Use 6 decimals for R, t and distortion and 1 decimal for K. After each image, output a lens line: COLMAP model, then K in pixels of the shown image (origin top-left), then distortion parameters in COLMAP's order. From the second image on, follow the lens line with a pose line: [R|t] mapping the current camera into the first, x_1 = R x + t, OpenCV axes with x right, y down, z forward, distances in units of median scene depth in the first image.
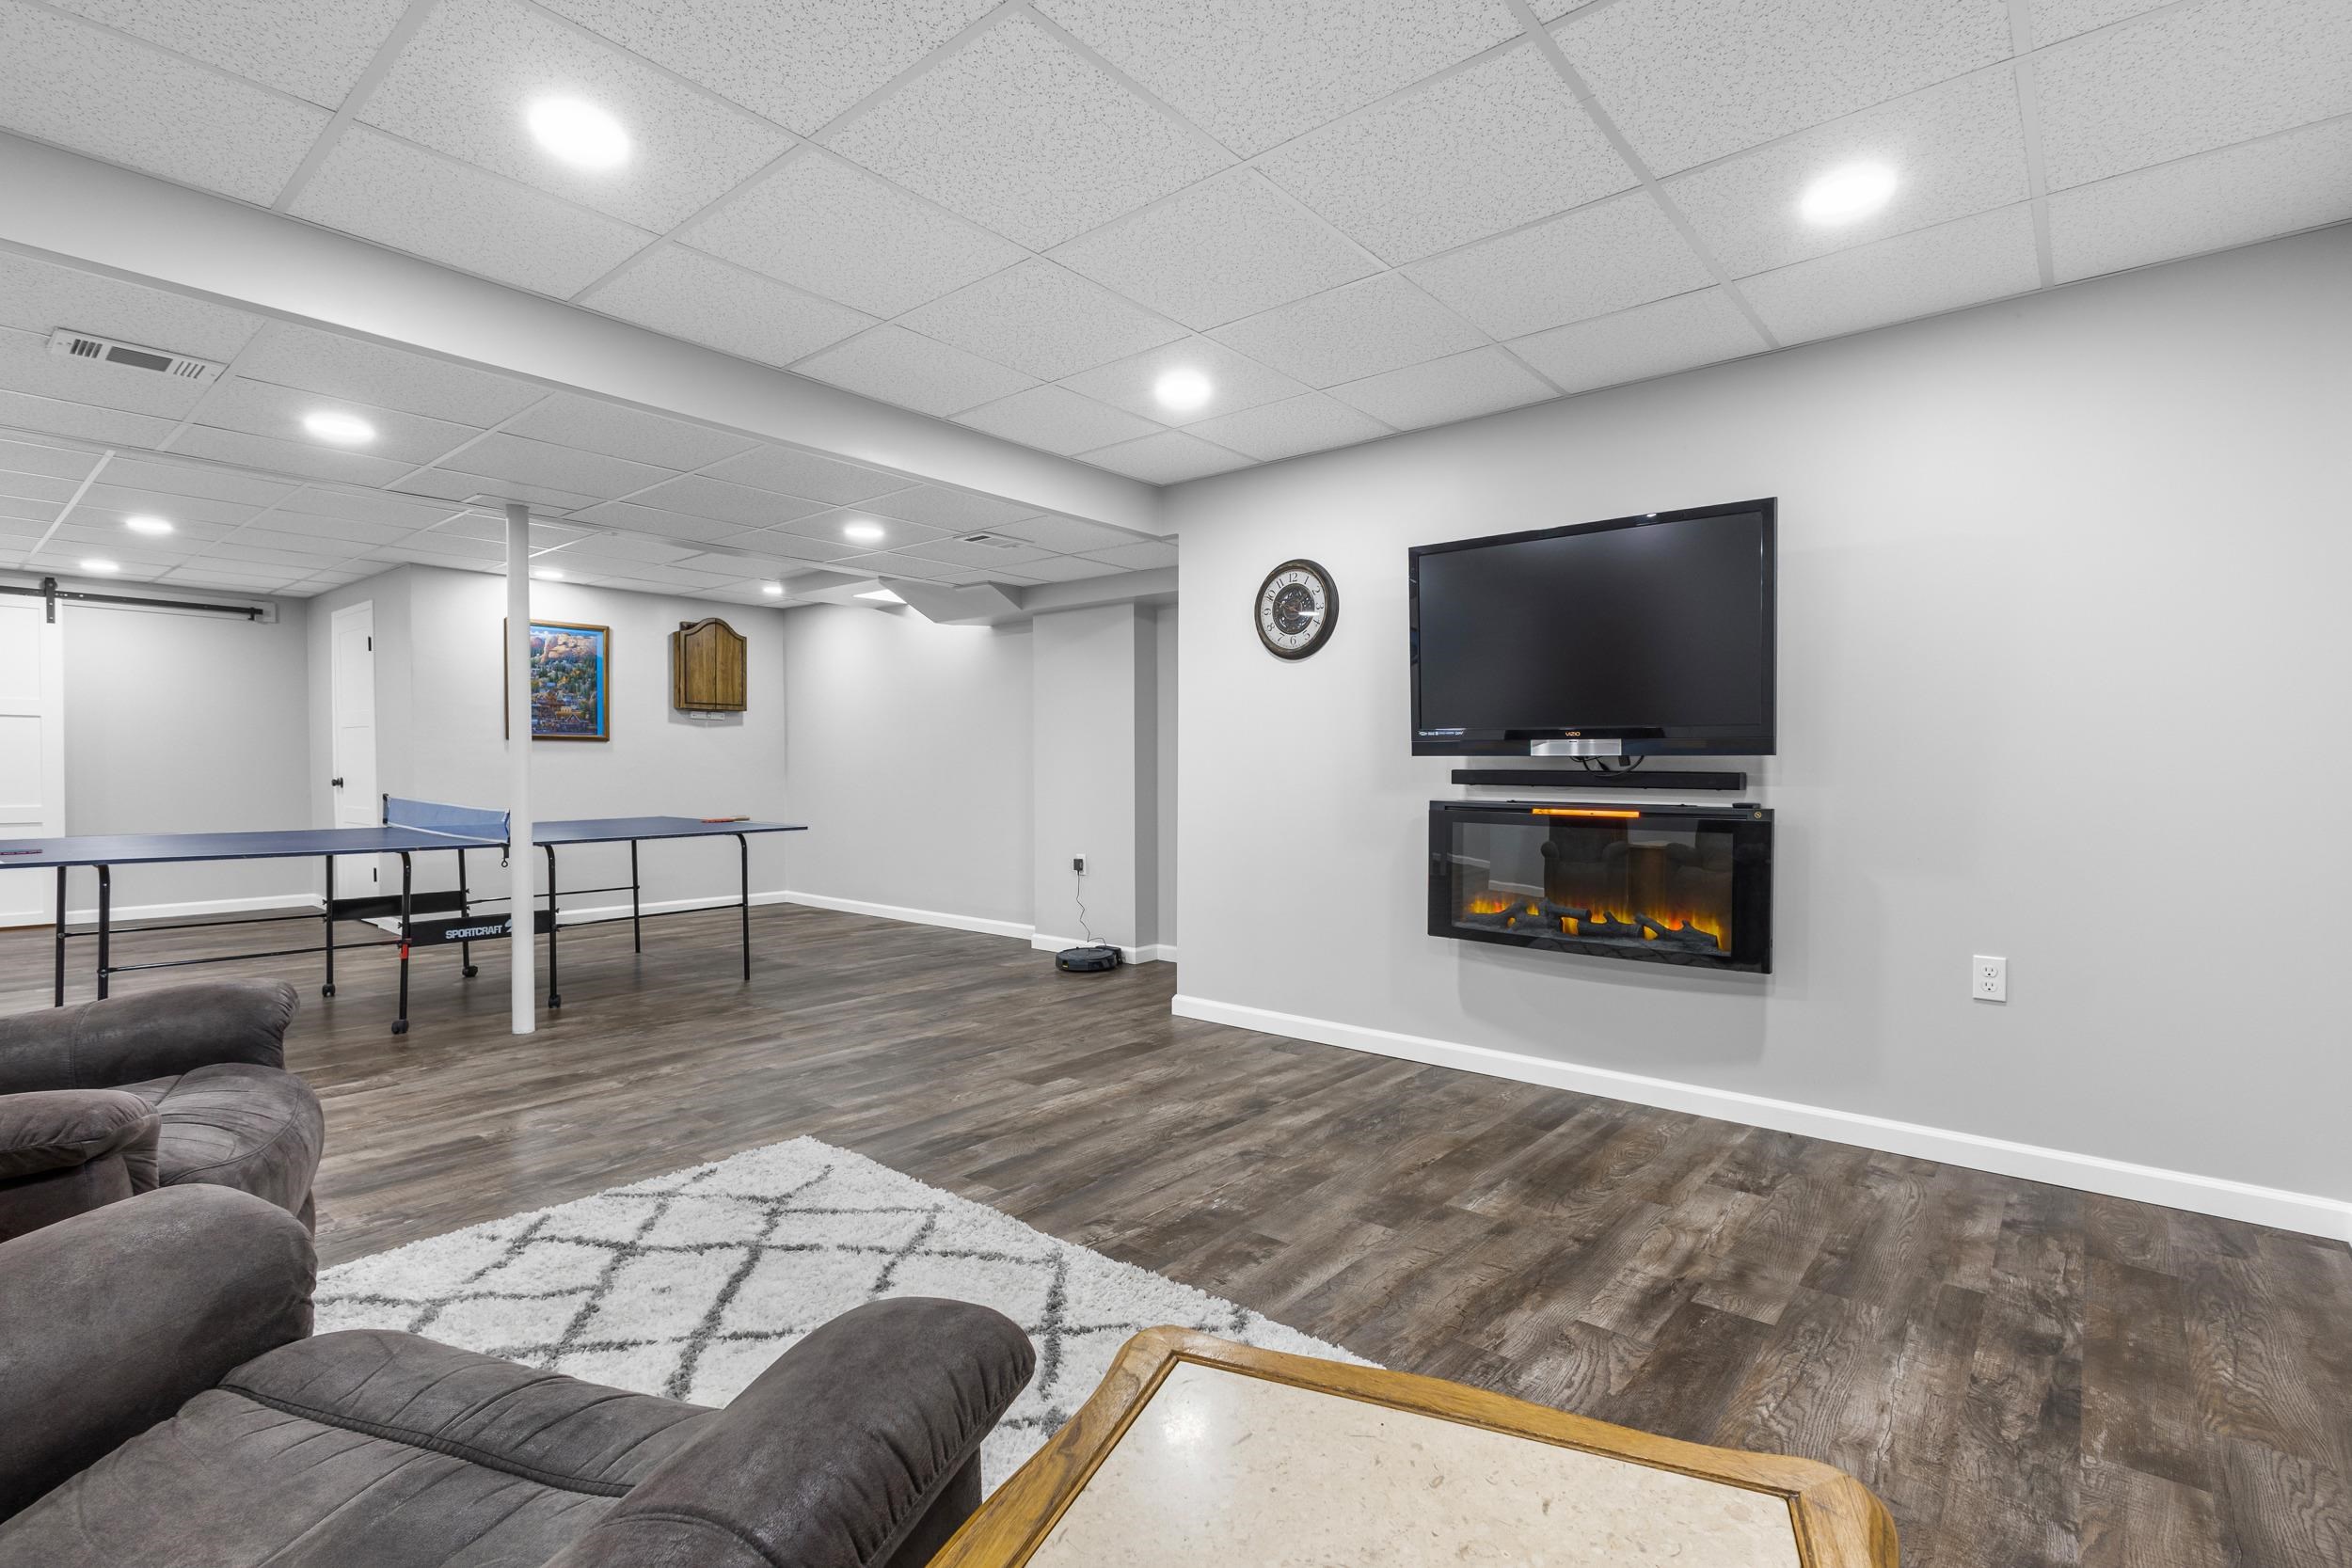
lens RADIAL K [[1094.4, 0, 1175.9], [0, 1094.4, 777.7], [0, 0, 1]] dist [0.013082, -0.005154]
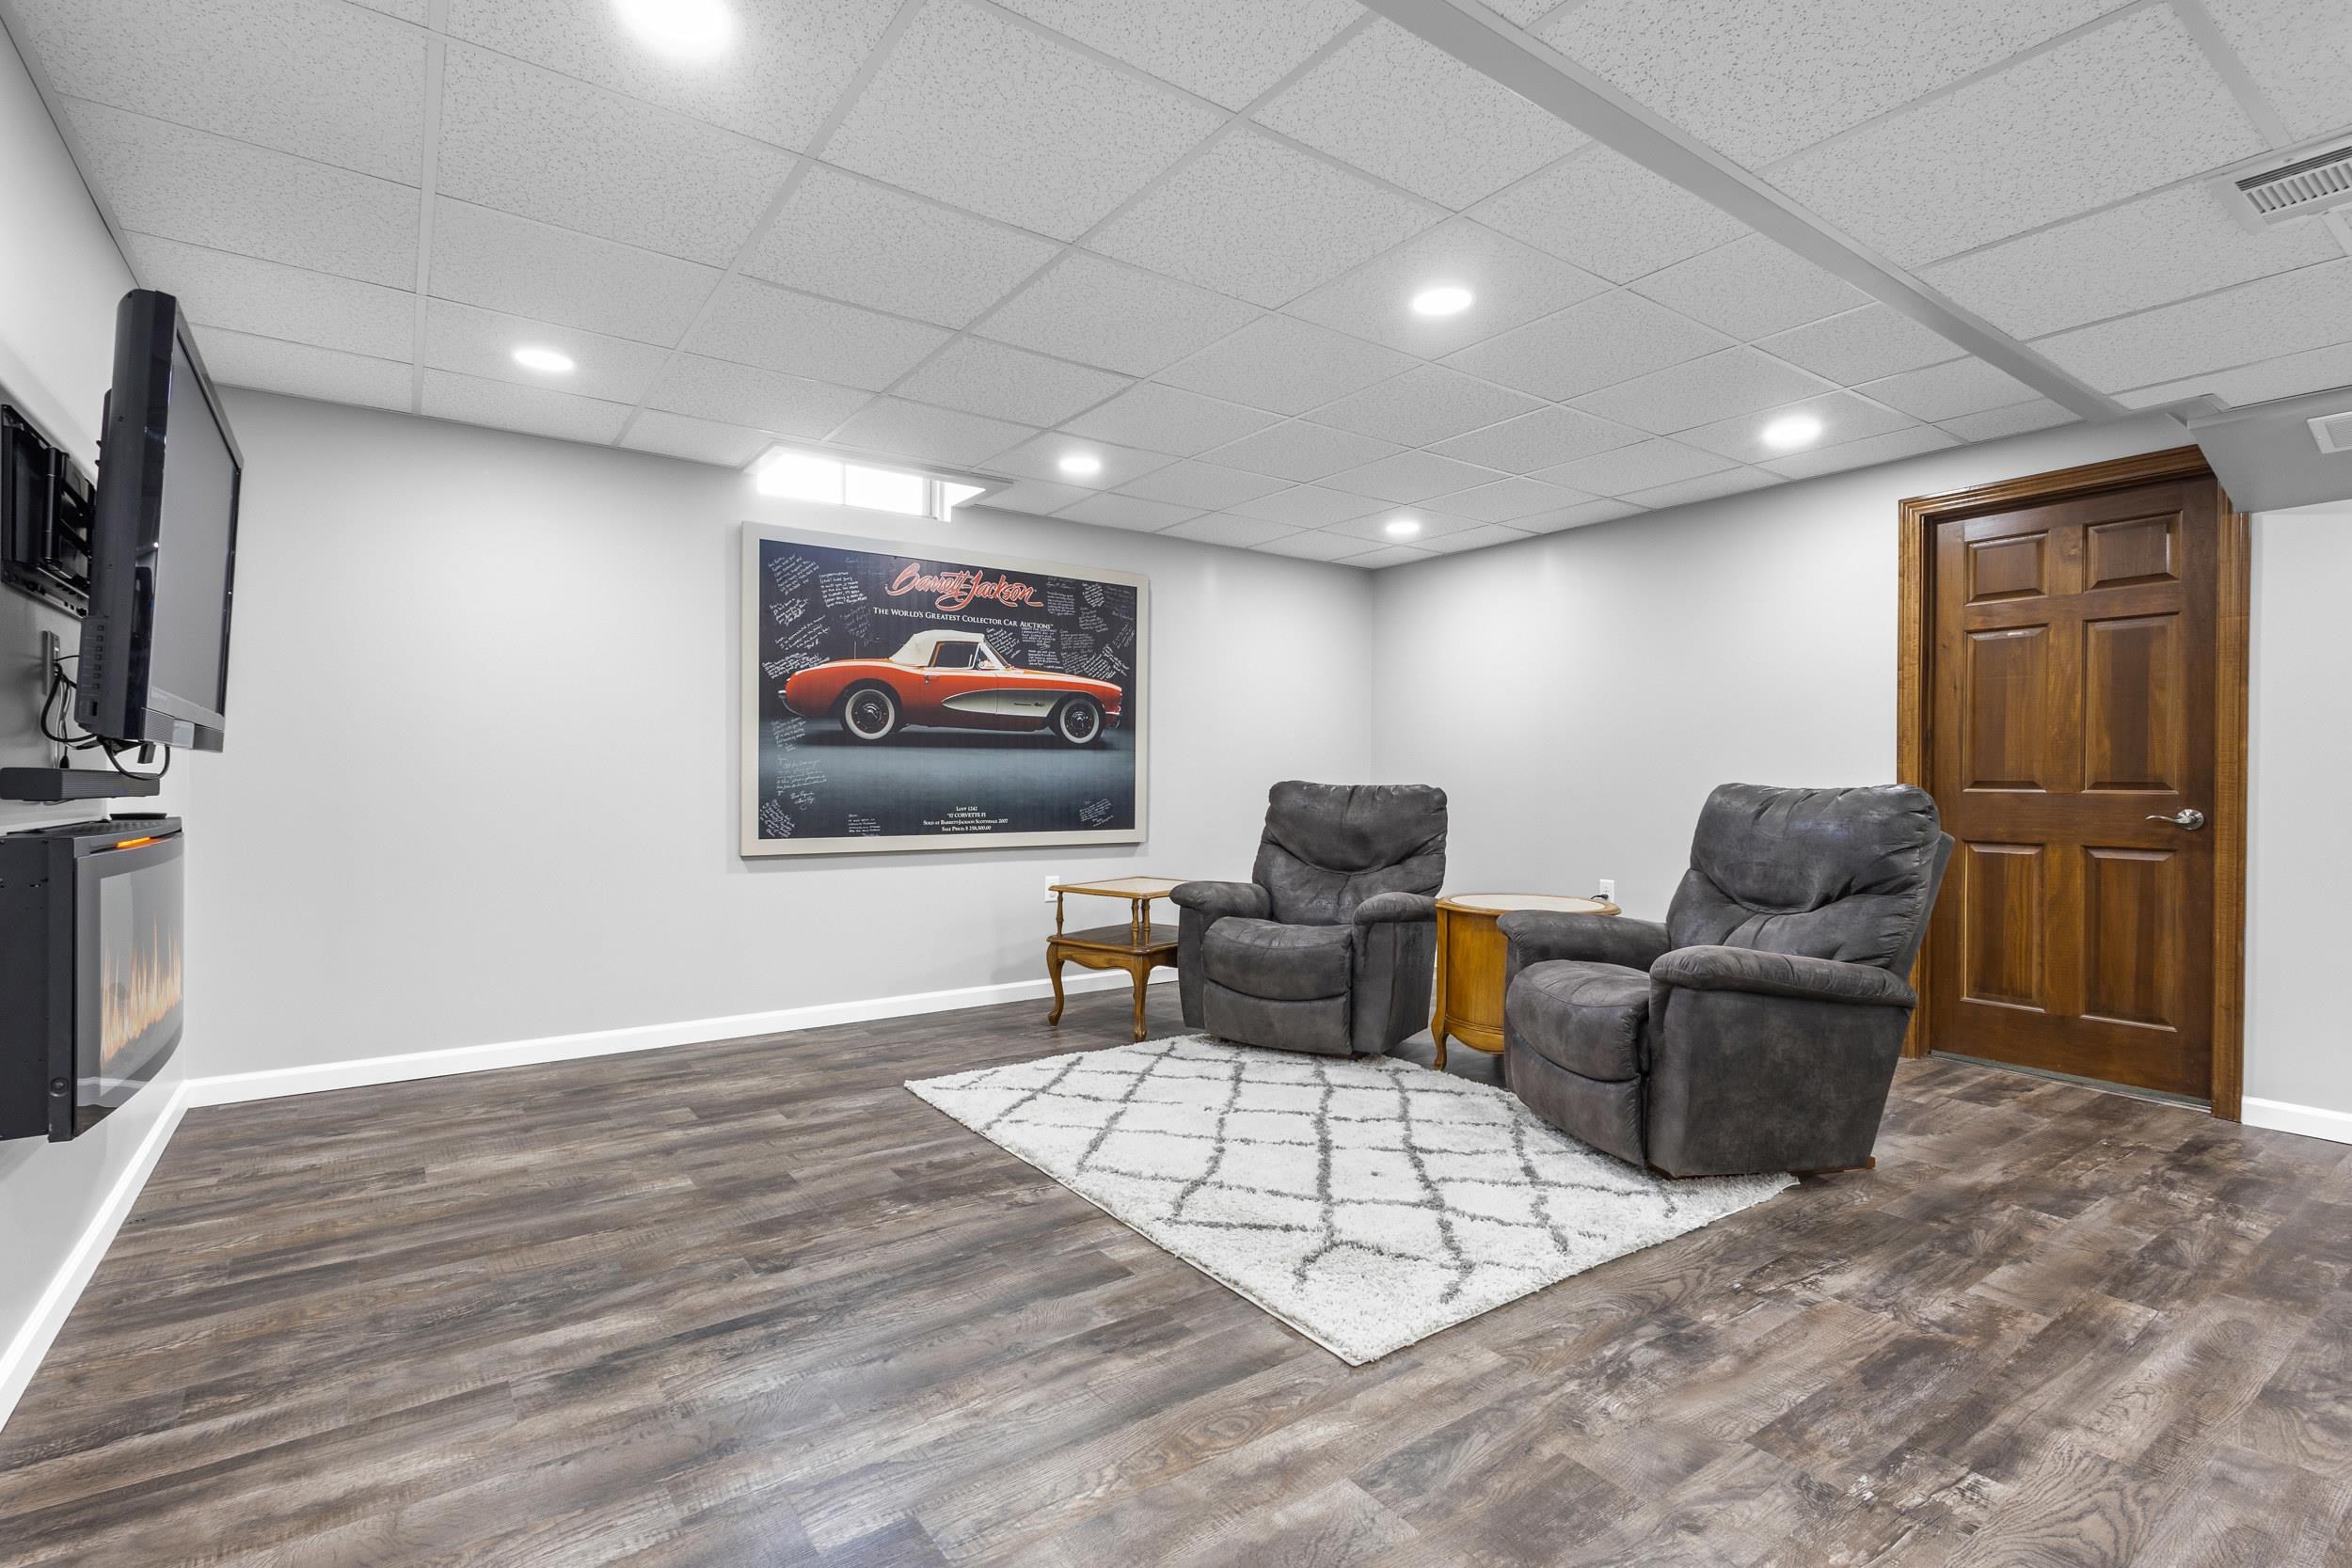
lens RADIAL K [[1094.4, 0, 1174.0], [0, 1094.4, 780.6], [0, 0, 1]] dist [0.013082, -0.005154]
pose [[-0.969122, -0.009784, 0.246388, -0.424128], [-0.007779, 0.999928, 0.009110, -0.013272], [-0.246460, 0.006912, -0.969128, 1.796824]]
